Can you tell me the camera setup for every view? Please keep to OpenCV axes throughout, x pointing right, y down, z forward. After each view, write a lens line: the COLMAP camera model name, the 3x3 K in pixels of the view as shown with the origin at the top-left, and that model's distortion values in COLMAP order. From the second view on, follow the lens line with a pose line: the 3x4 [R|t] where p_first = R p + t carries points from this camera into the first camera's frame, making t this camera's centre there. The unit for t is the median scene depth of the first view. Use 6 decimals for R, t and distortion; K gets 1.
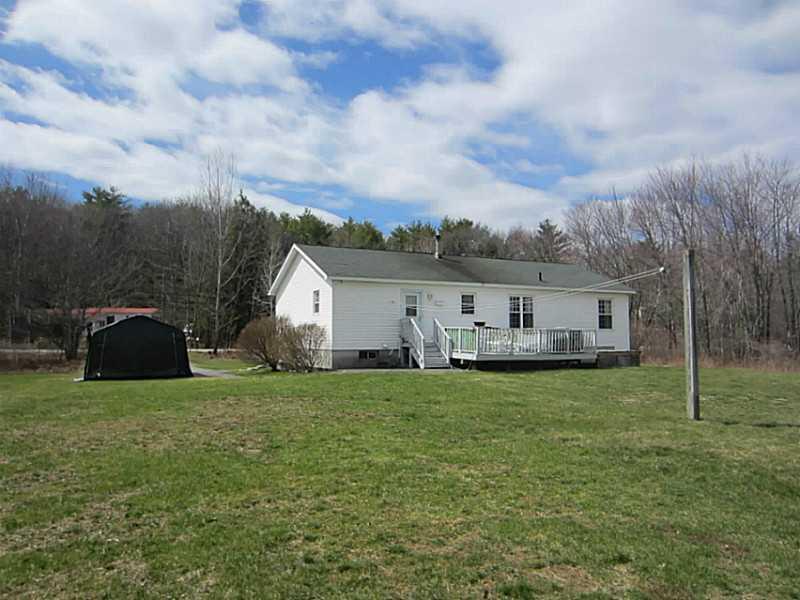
lens RADIAL K [[605.6, 0, 397.6], [0, 605.6, 292.9], [0, 0, 1]] dist [-0.025317, 0.002815]
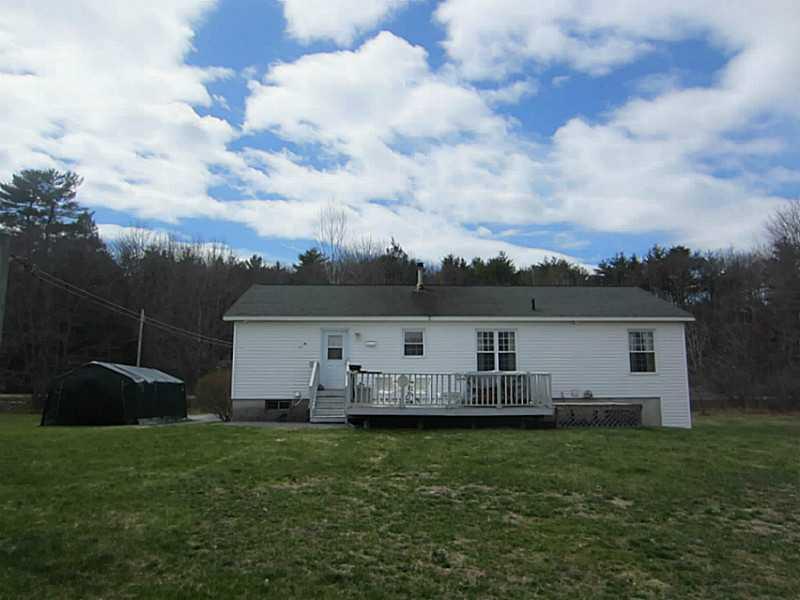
lens RADIAL K [[605.6, 0, 400.7], [0, 605.6, 305.9], [0, 0, 1]] dist [-0.025317, 0.002815]
pose [[0.907875, -0.055416, -0.415562, 0.088334], [0.032787, 0.997575, -0.061399, 0.003628], [0.417957, 0.042117, 0.907490, 0.051810]]
